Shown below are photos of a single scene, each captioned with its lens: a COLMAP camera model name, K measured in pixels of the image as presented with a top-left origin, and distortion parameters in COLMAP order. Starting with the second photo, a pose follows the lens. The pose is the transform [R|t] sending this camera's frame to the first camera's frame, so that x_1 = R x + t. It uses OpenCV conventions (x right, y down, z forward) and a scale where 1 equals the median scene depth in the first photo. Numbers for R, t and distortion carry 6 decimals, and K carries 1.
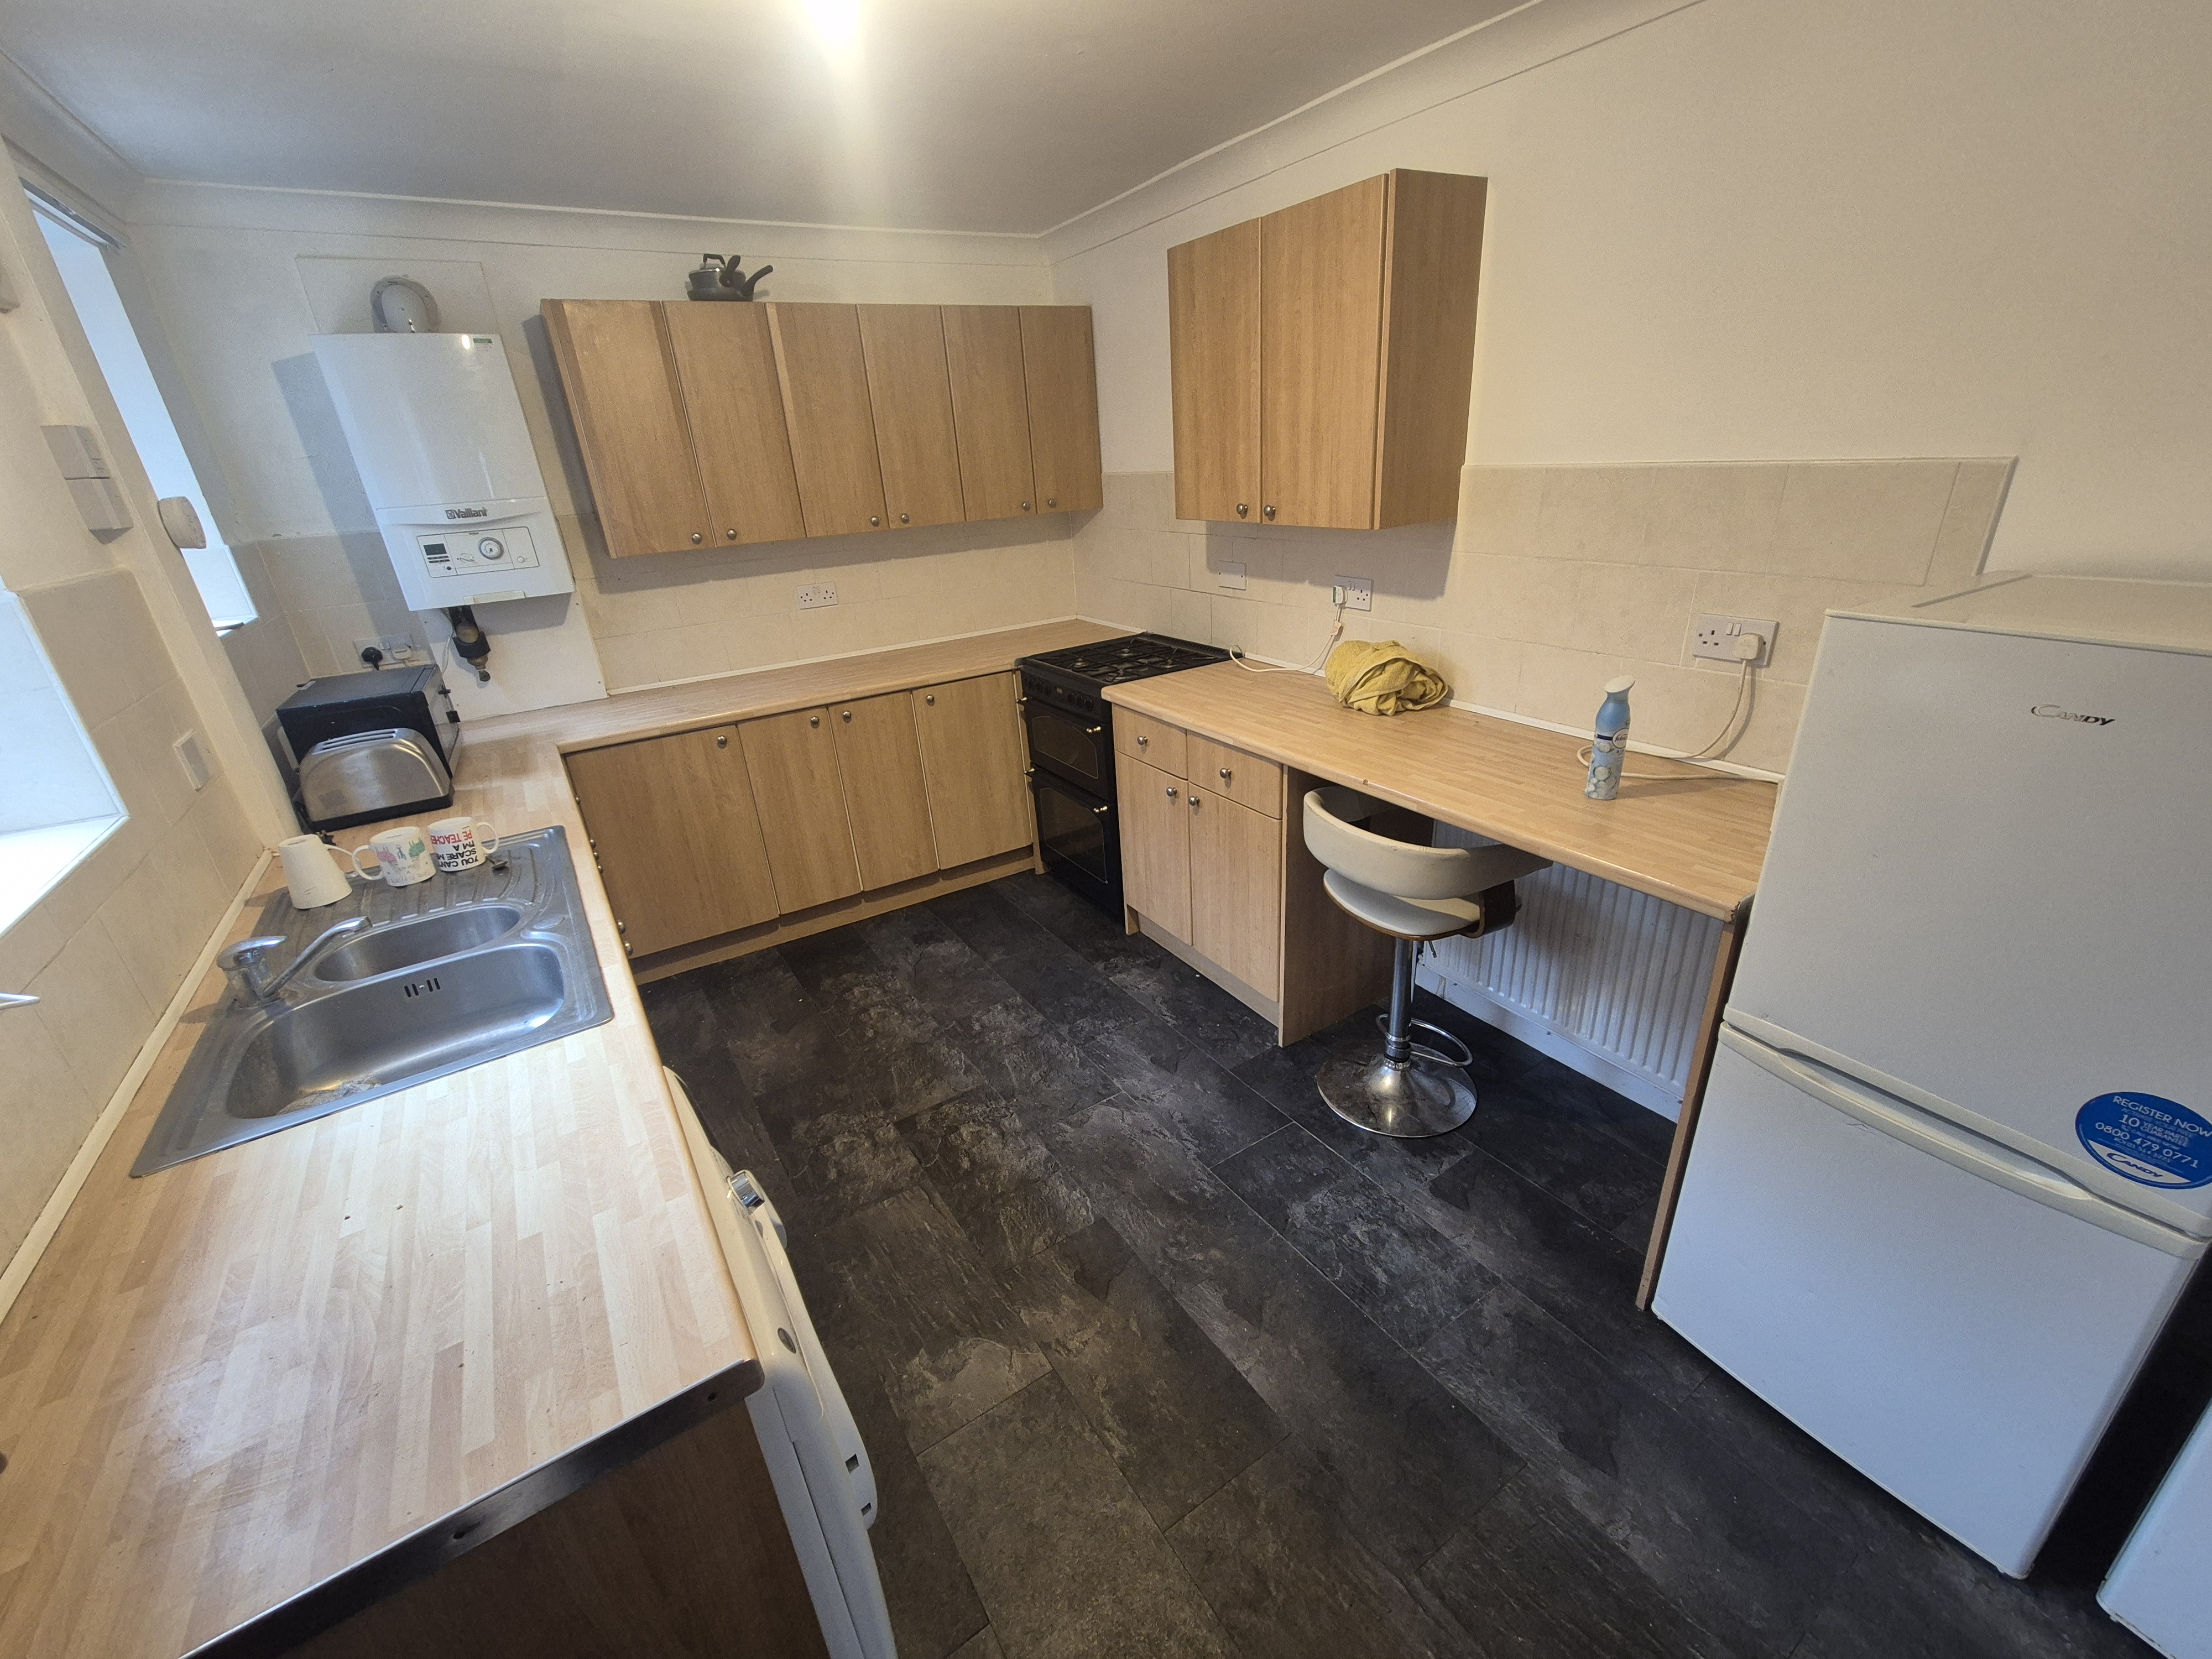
lens RADIAL K [[909.4, 0, 1110.1], [0, 909.4, 834.5], [0, 0, 1]] dist [0.002011, 0.000426]
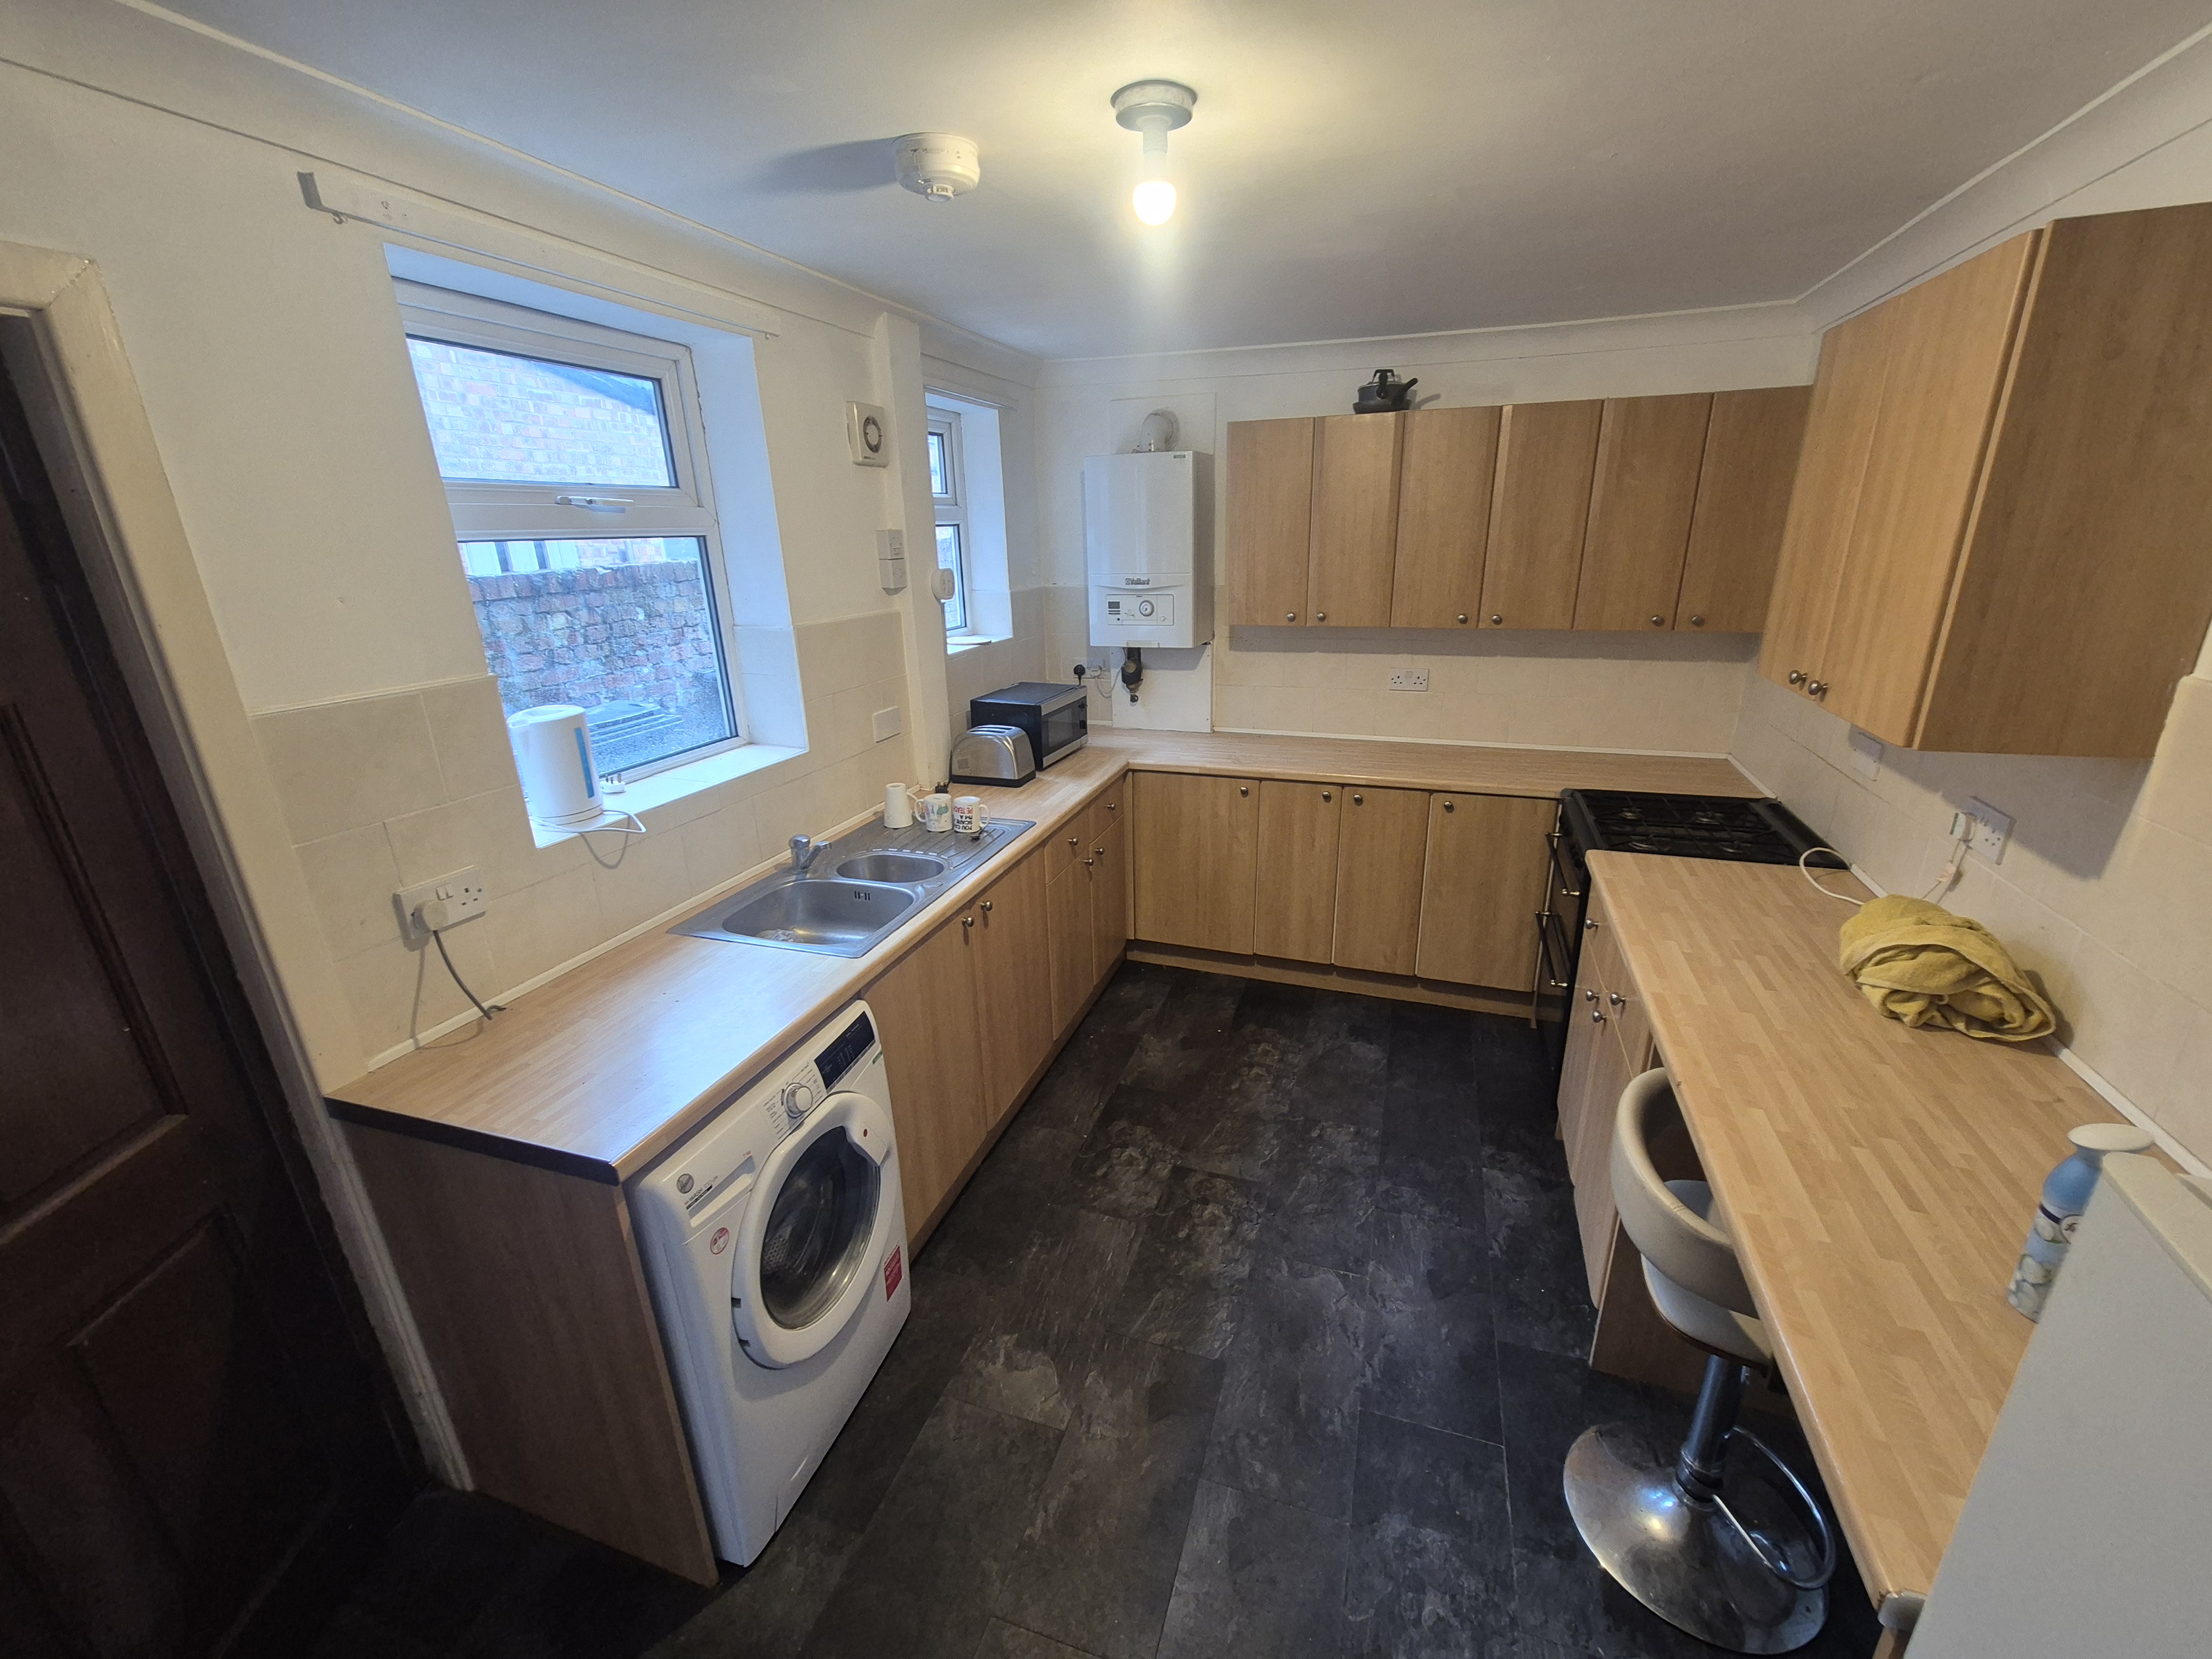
lens RADIAL K [[909.4, 0, 1110.1], [0, 909.4, 834.5], [0, 0, 1]] dist [0.002011, 0.000426]
pose [[0.625234, 0.293809, -0.723021, 0.378794], [-0.320722, 0.941316, 0.105171, -0.143589], [0.711491, 0.166132, 0.682774, 0.132145]]
